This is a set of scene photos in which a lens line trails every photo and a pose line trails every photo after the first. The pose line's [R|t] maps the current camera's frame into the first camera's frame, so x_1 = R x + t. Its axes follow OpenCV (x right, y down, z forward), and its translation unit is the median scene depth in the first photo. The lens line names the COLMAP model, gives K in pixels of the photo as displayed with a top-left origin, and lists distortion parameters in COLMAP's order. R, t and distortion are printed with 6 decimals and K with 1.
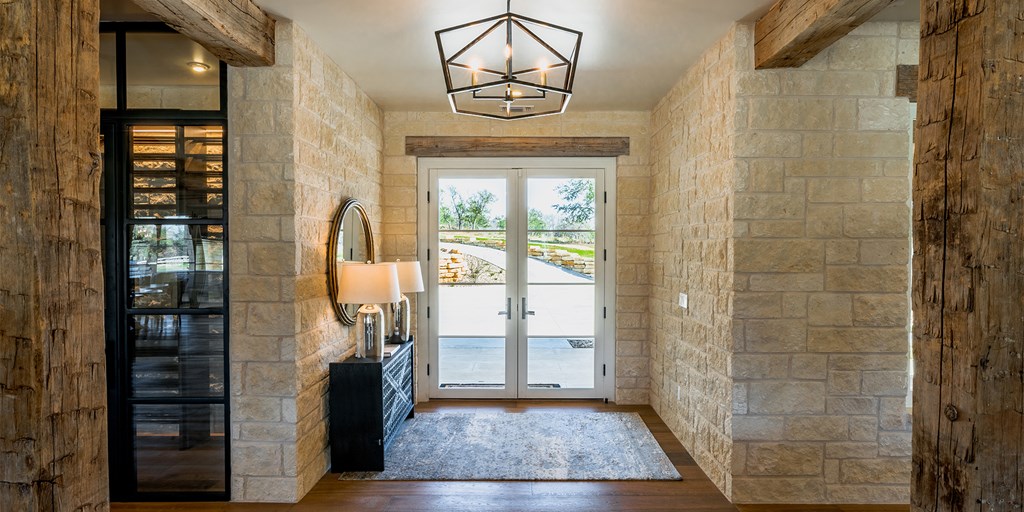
lens RADIAL K [[530.4, 0, 513.7], [0, 530.4, 261.3], [0, 0, 1]] dist [0.000042, -0.000123]
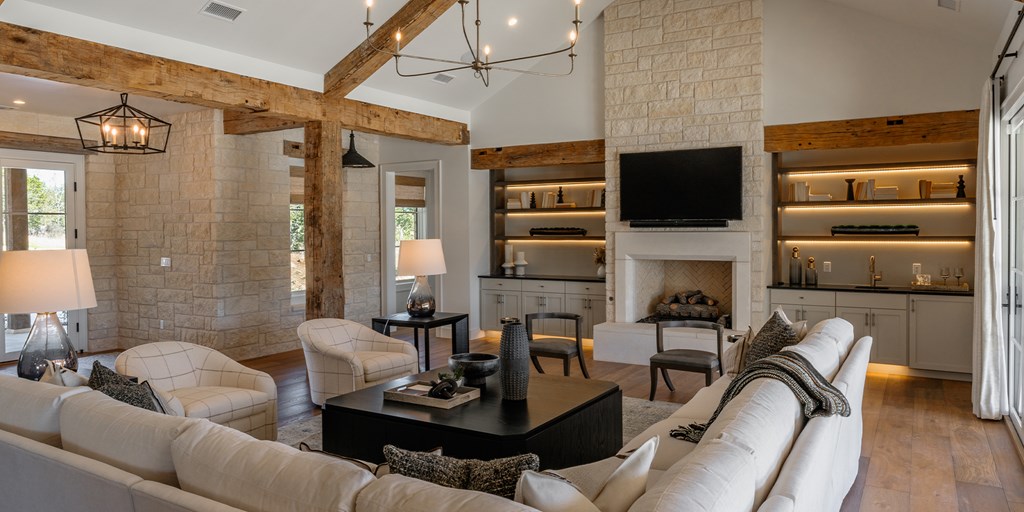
lens RADIAL K [[665.8, 0, 509.8], [0, 665.8, 240.6], [0, 0, 1]] dist [0.000687, 0.000769]
pose [[0.509524, -0.018956, 0.860248, -1.078753], [0.023514, 0.999691, 0.008102, 0.025206], [-0.860135, 0.016100, 0.509812, -1.088352]]
